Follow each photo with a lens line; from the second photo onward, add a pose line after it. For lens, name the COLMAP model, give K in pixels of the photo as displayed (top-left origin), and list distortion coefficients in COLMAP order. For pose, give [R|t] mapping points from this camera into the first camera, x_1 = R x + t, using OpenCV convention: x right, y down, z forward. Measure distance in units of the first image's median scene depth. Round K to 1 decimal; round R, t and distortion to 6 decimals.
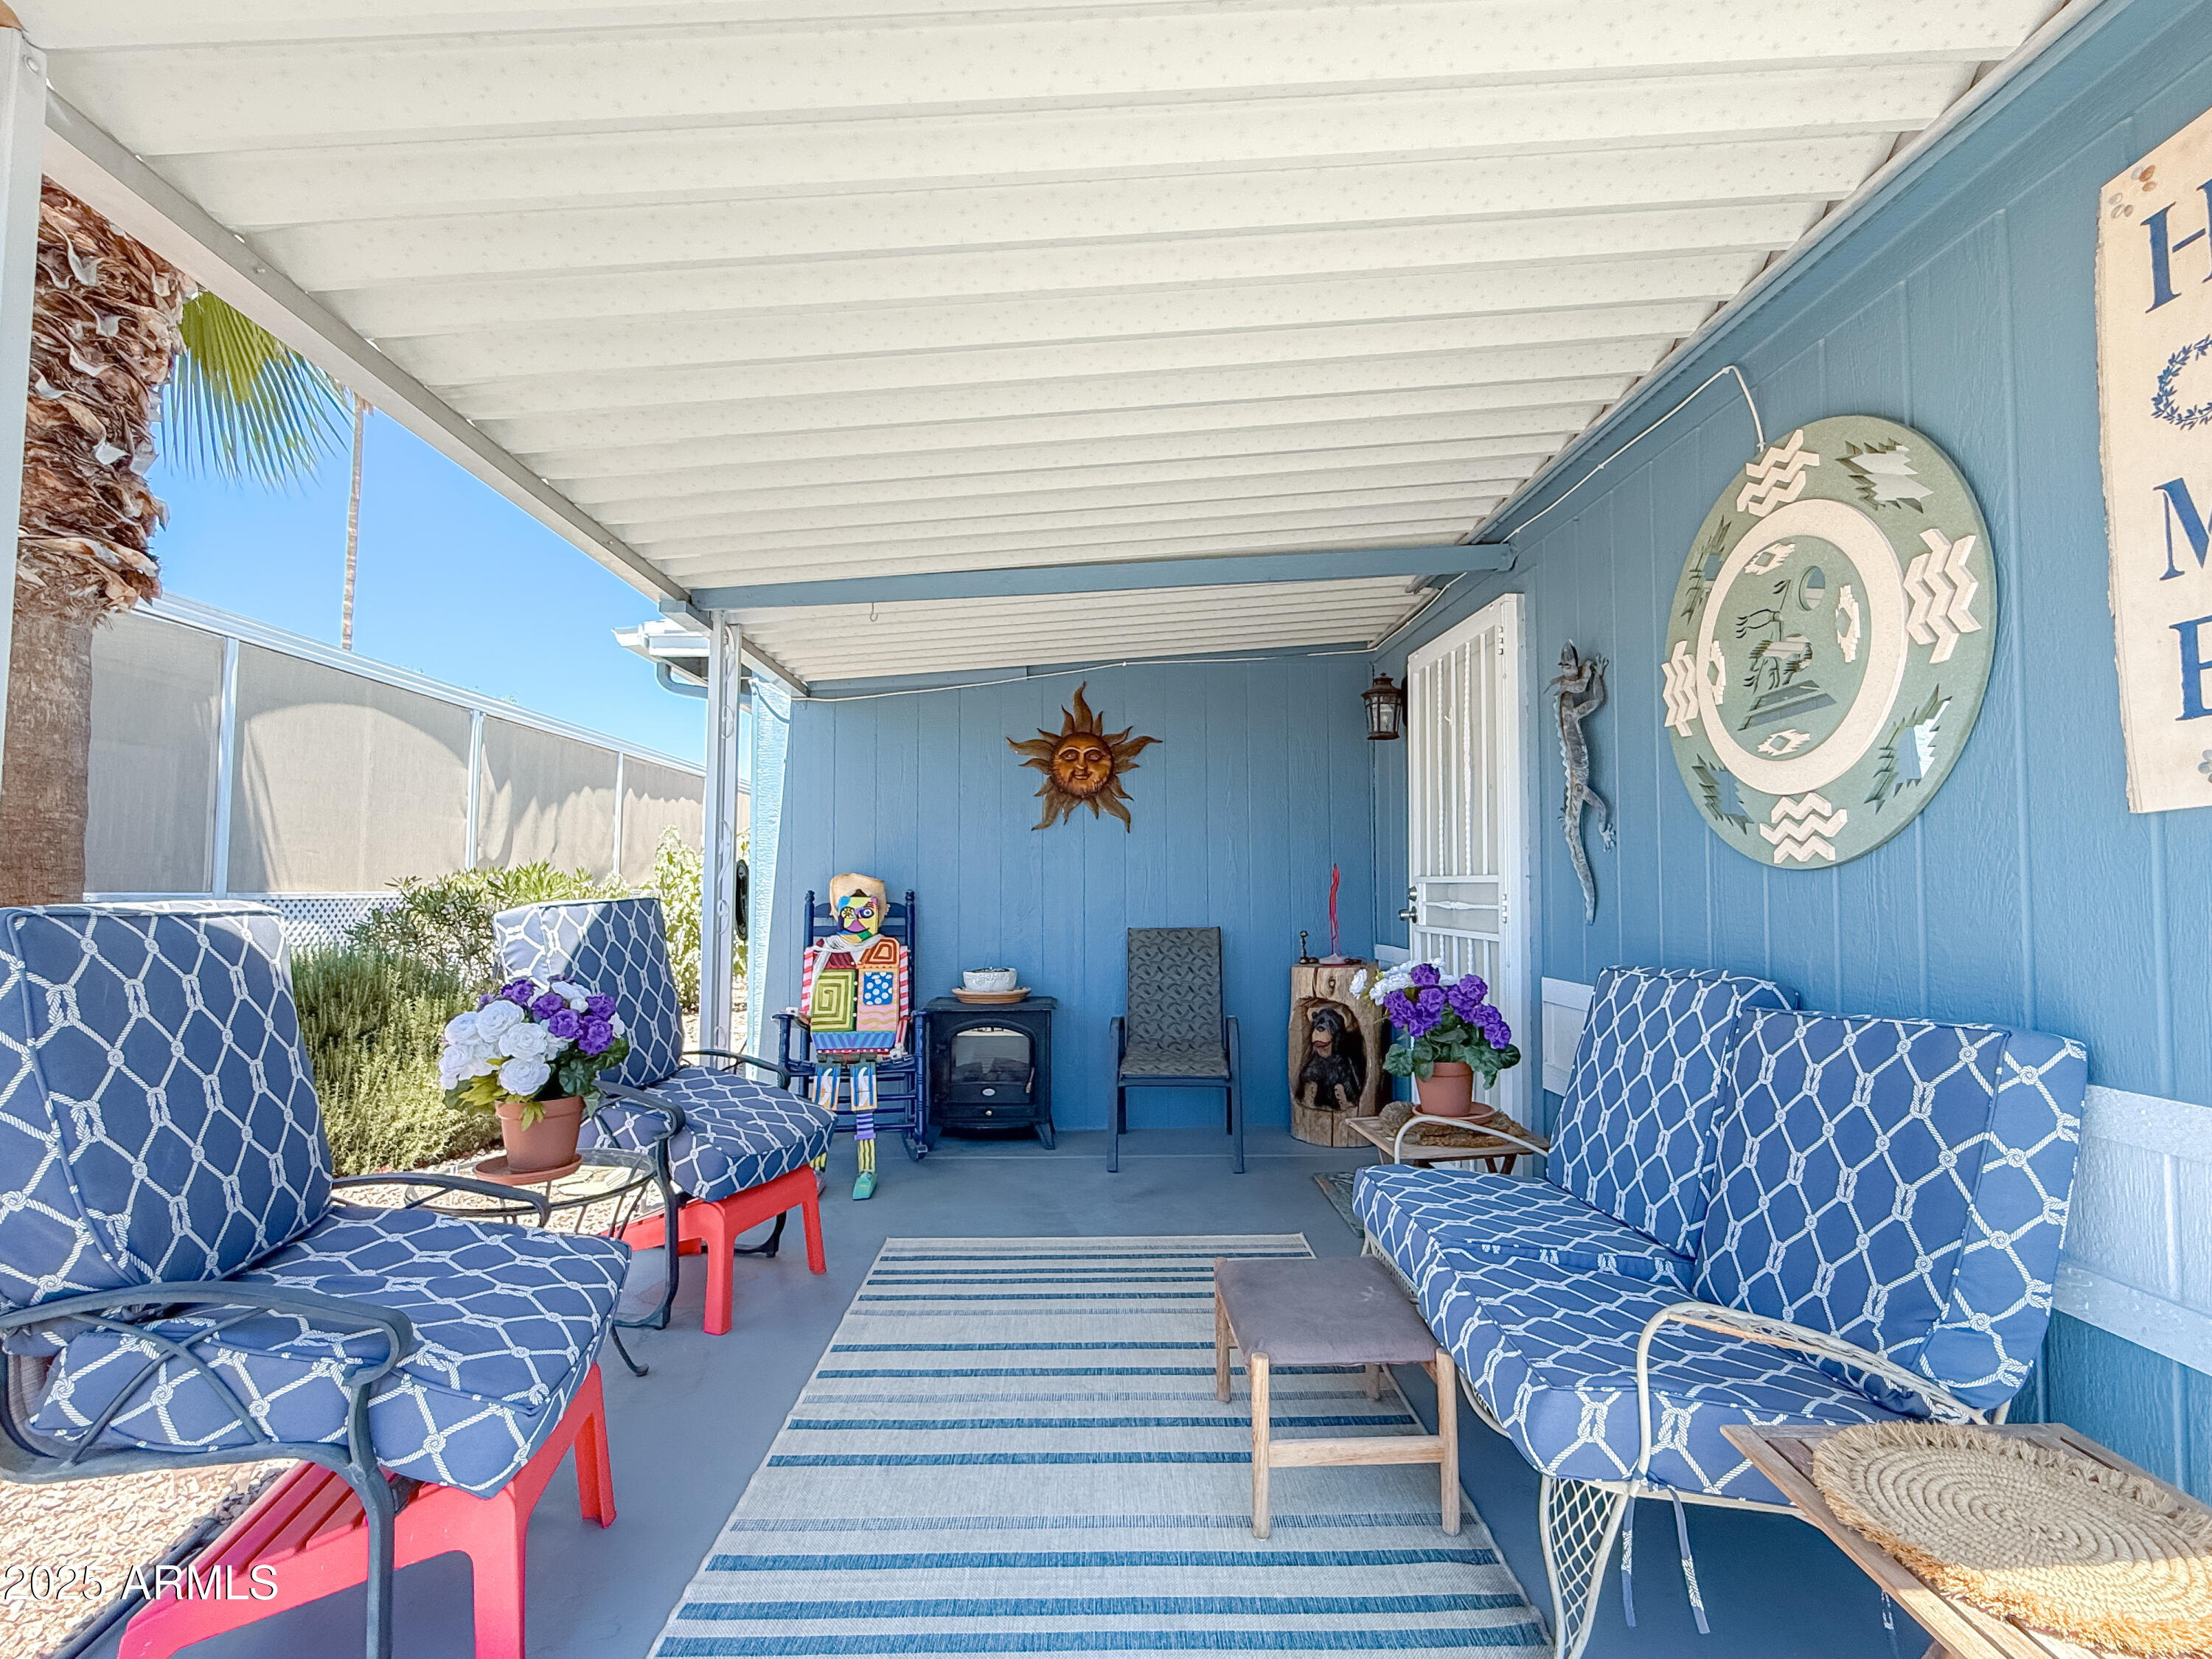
lens RADIAL K [[1027.2, 0, 1106.0], [0, 1027.2, 829.5], [0, 0, 1]] dist [0.000184, -0.000133]
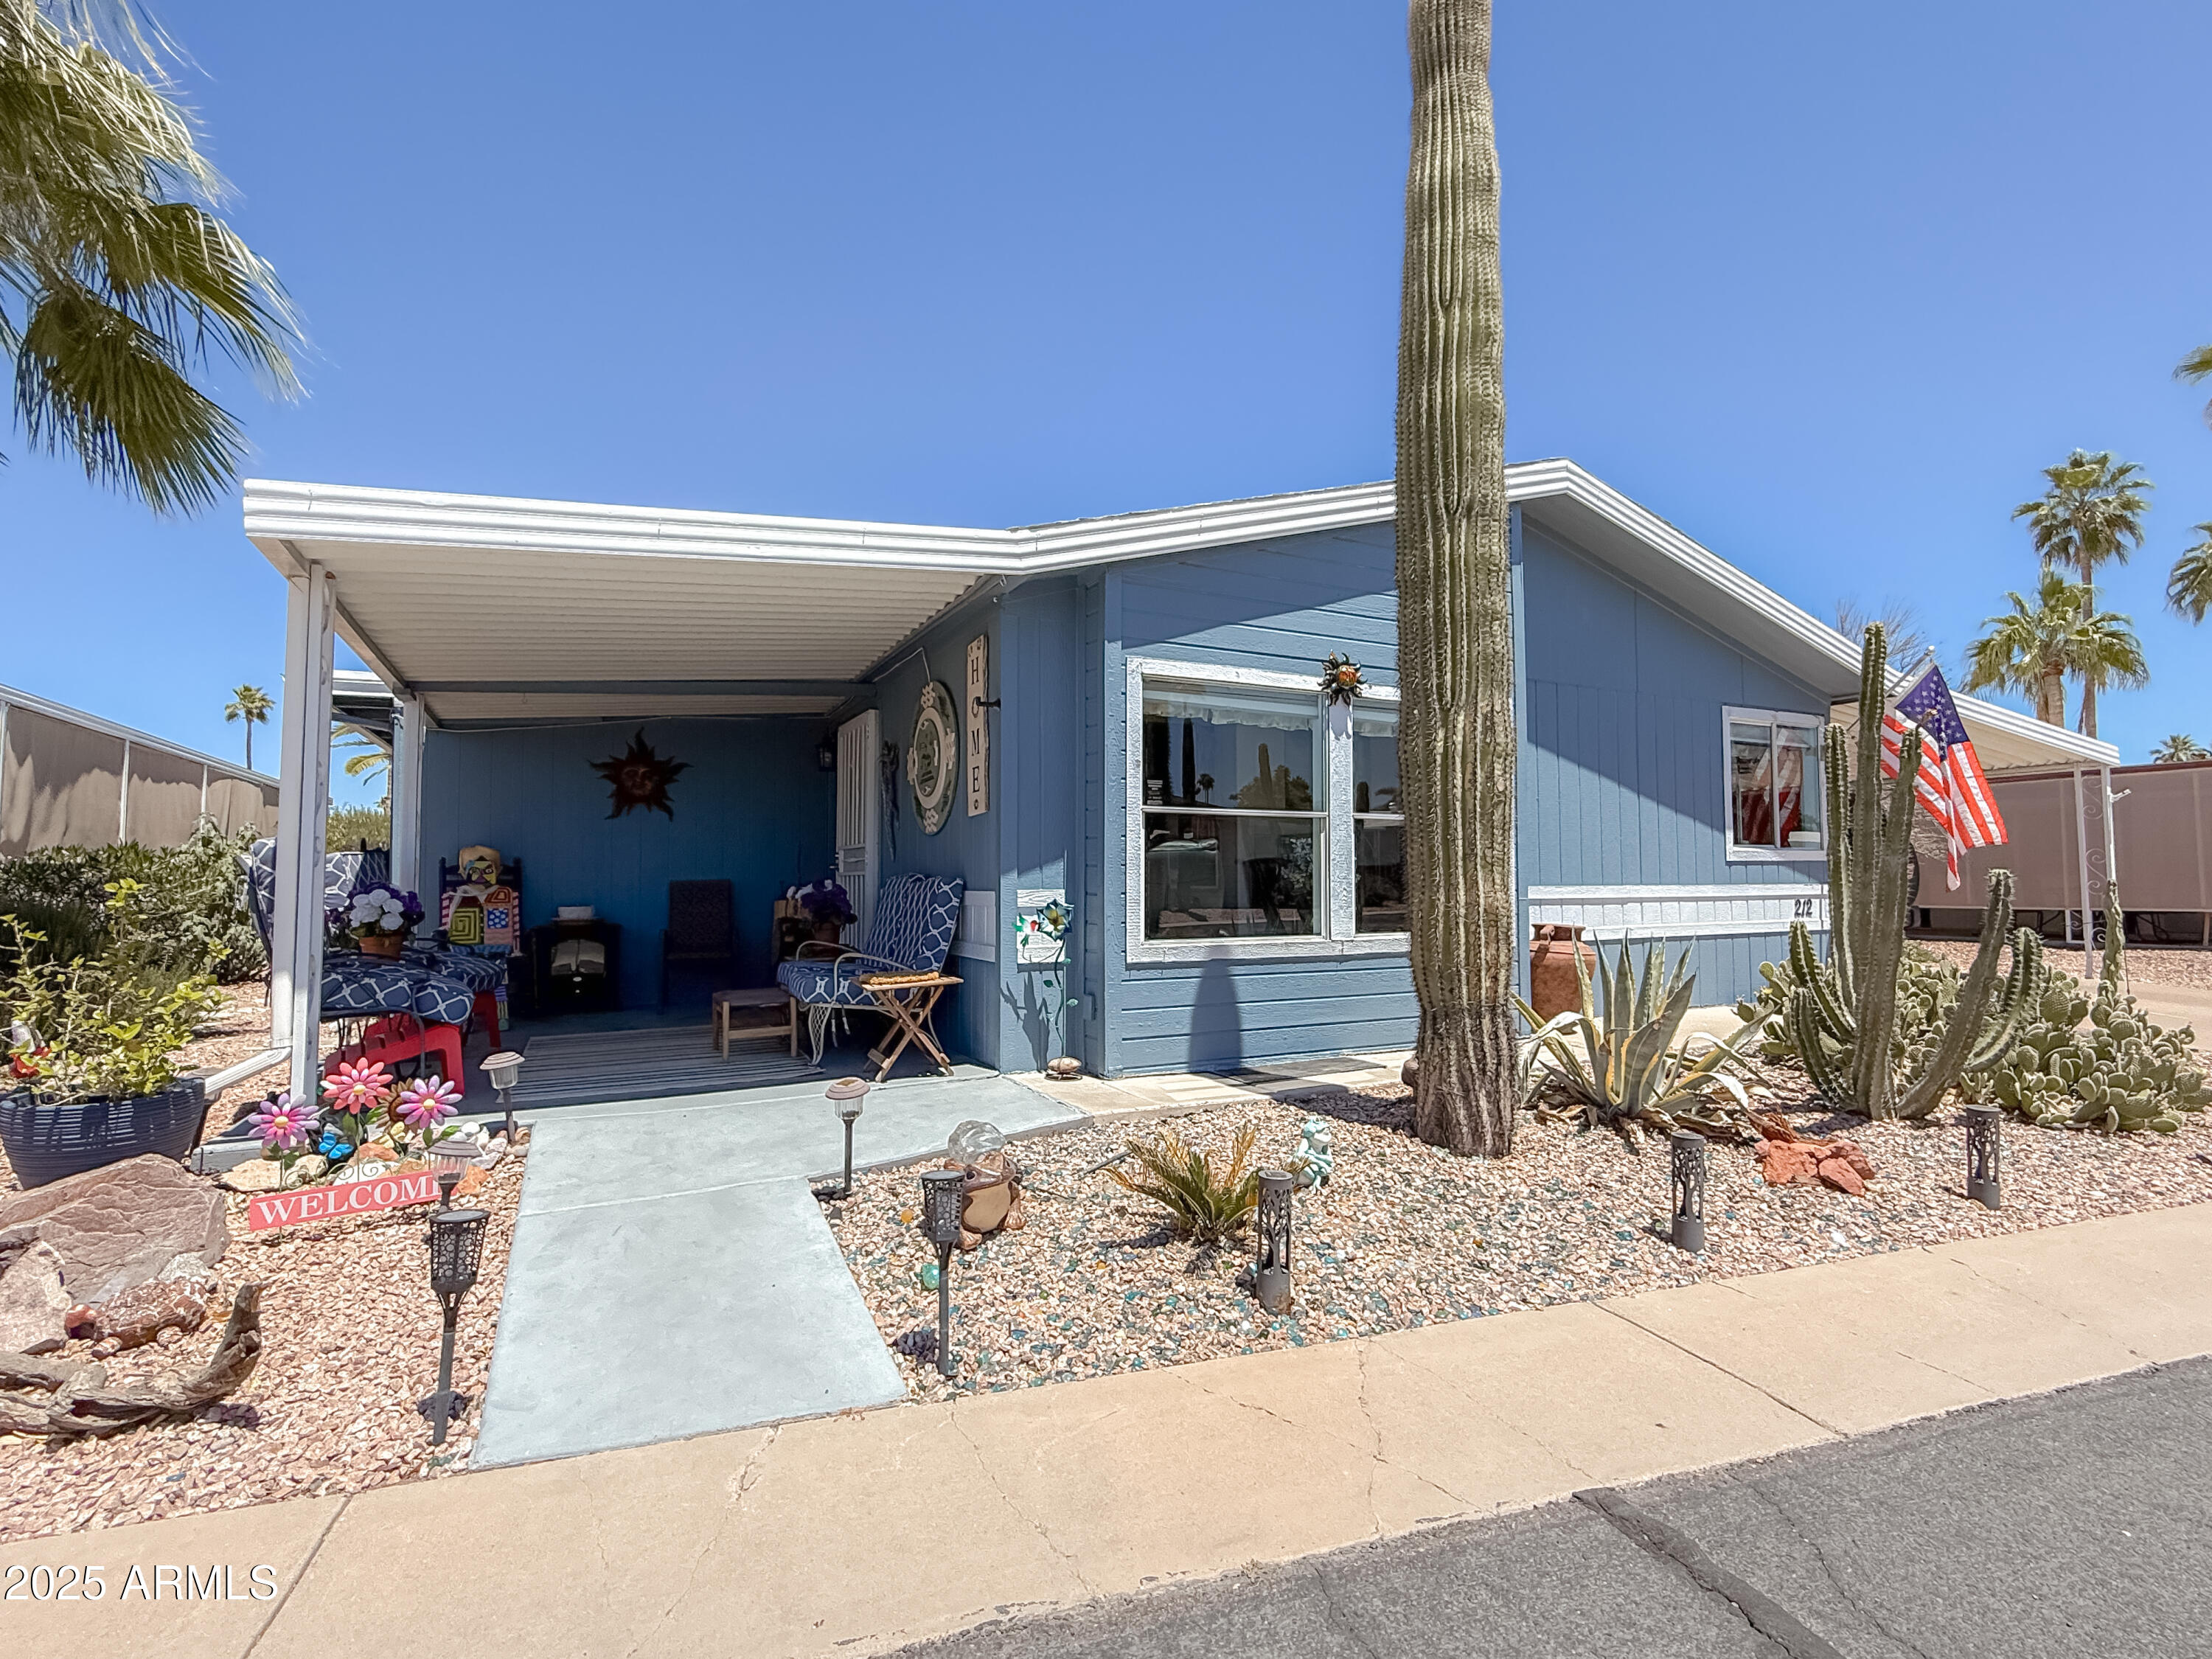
lens RADIAL K [[1027.2, 0, 1106.0], [0, 1027.2, 829.5], [0, 0, 1]] dist [0.000184, -0.000133]
pose [[0.907316, 0.010232, 0.420324, -0.039004], [-0.011193, 0.999937, -0.000181, 0.008360], [-0.420300, -0.004541, 0.907374, -0.817923]]
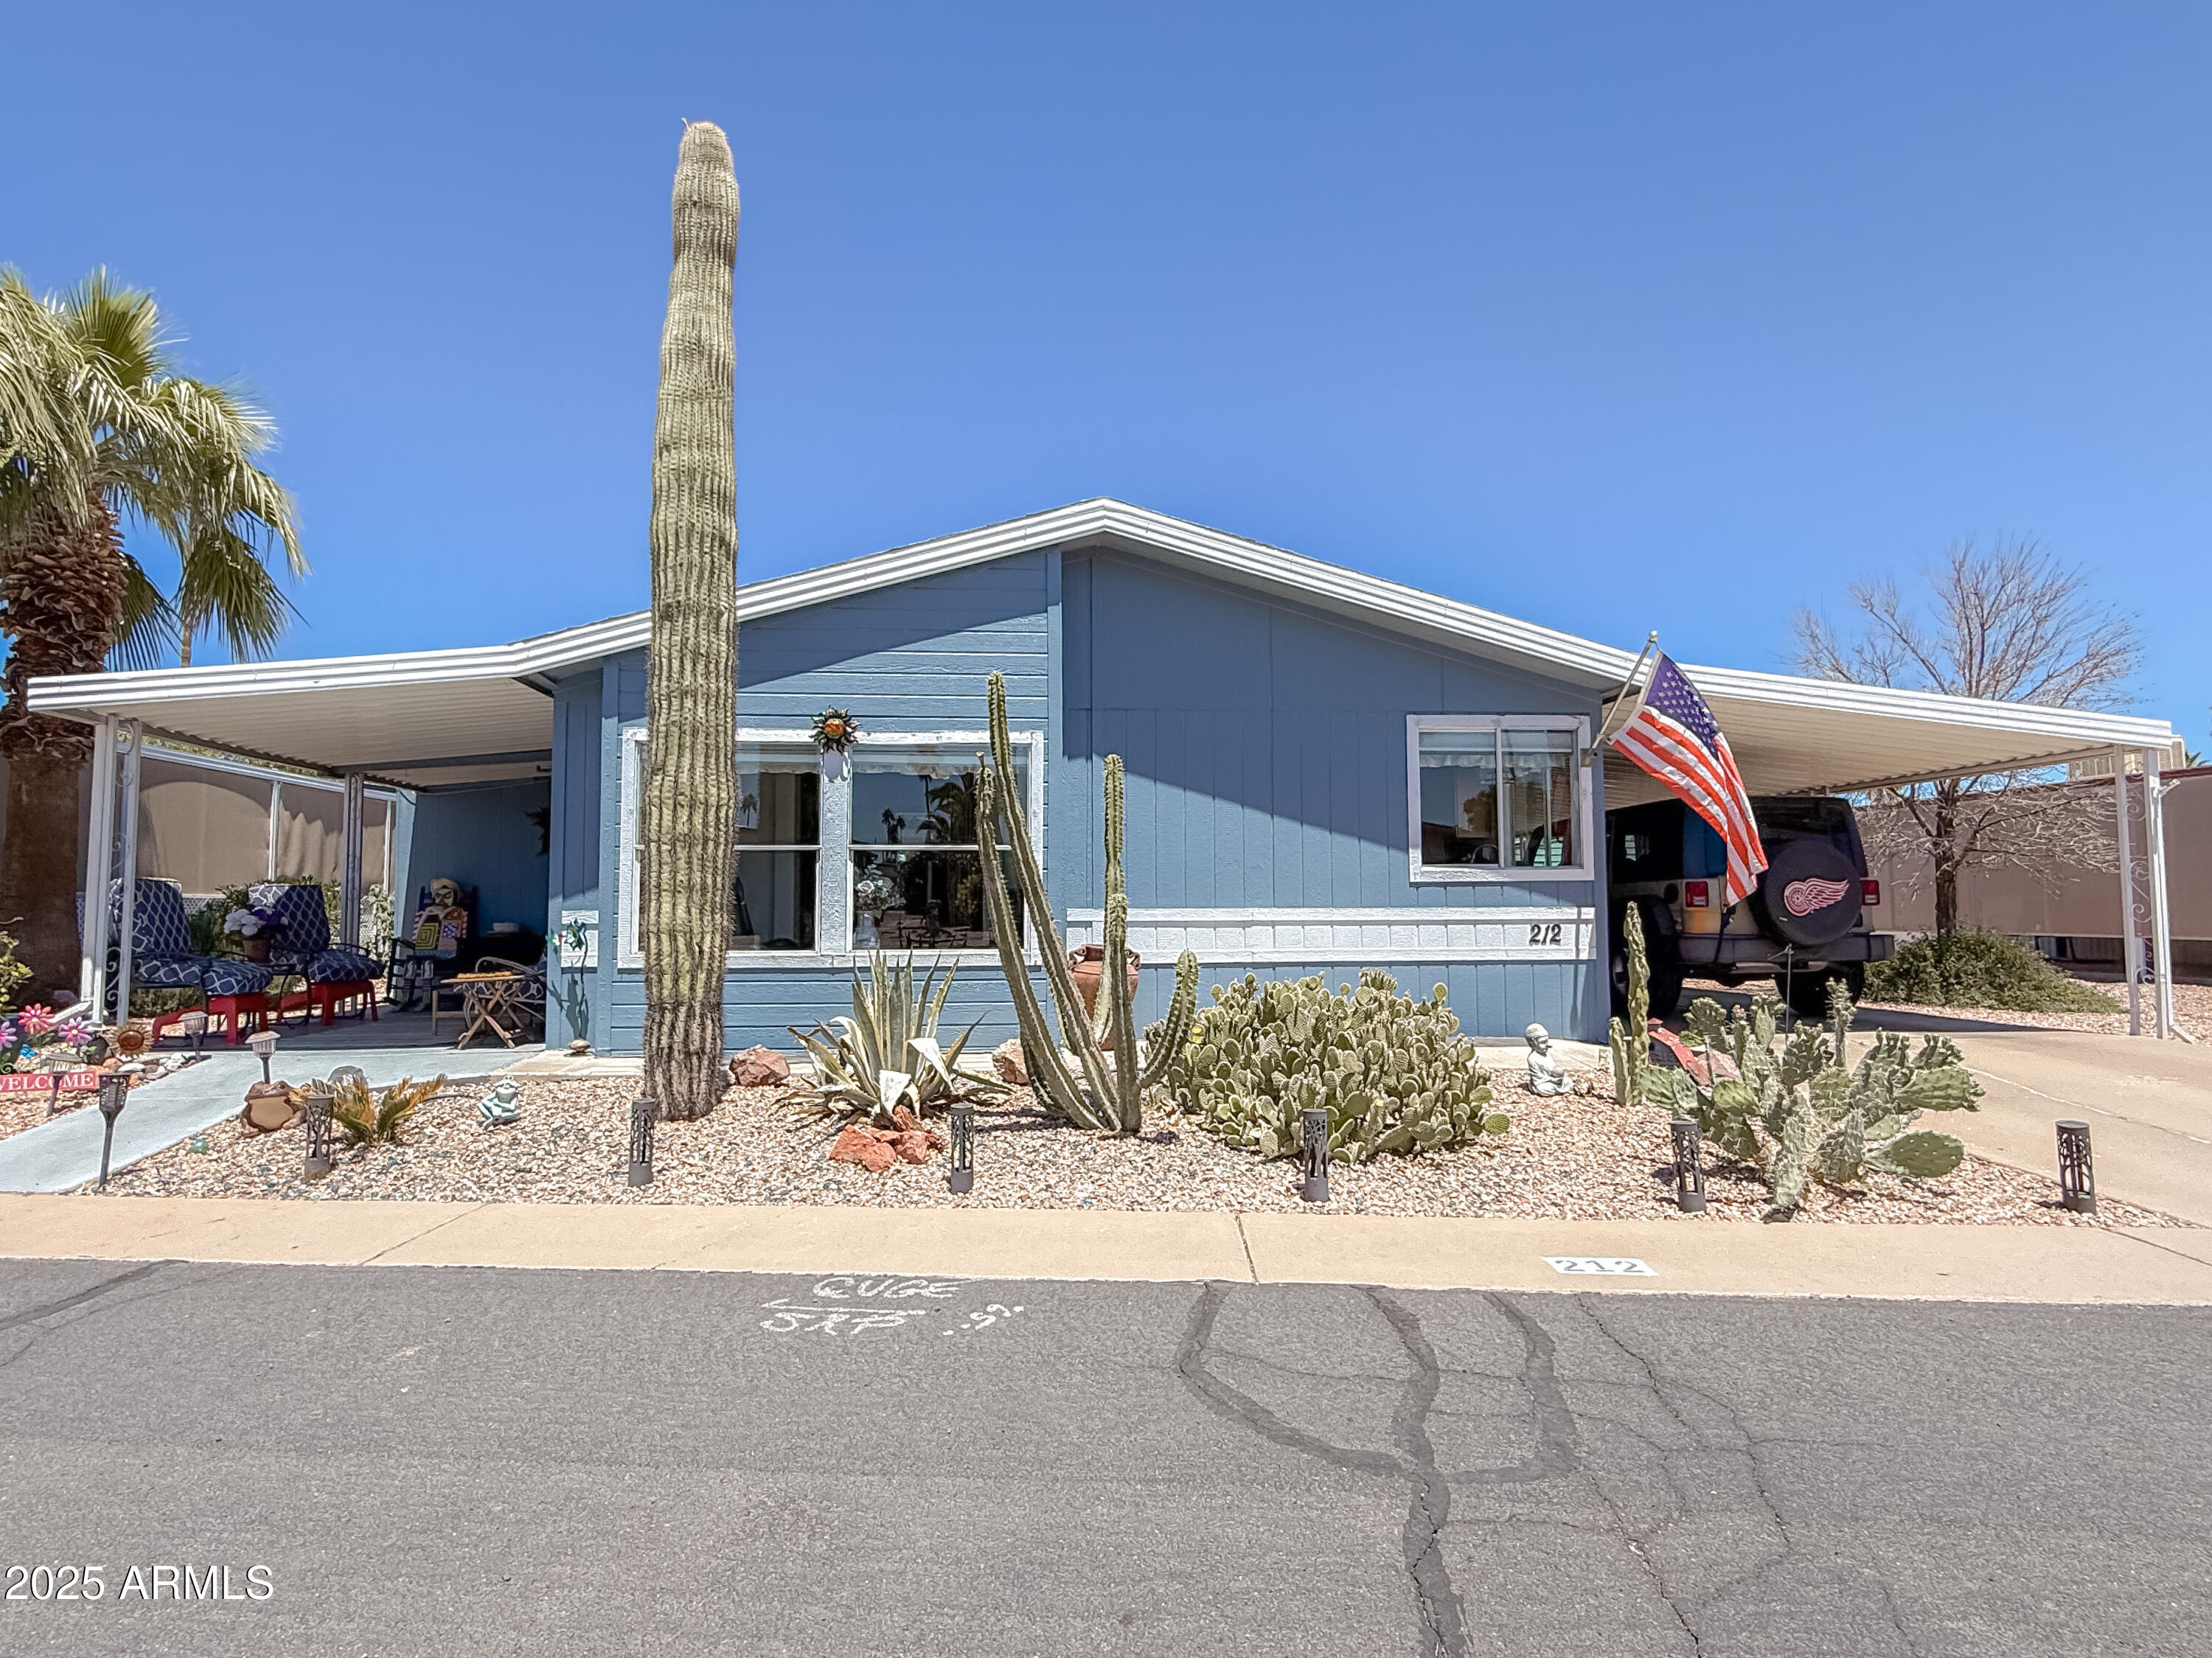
lens RADIAL K [[1106.5, 0, 1076.7], [0, 1106.5, 839.4], [0, 0, 1]] dist [0.001293, -0.000323]
pose [[0.999029, -0.008512, 0.043217, 0.982736], [0.008786, 0.999942, -0.006169, -0.010268], [-0.043162, 0.006543, 0.999047, -1.361057]]
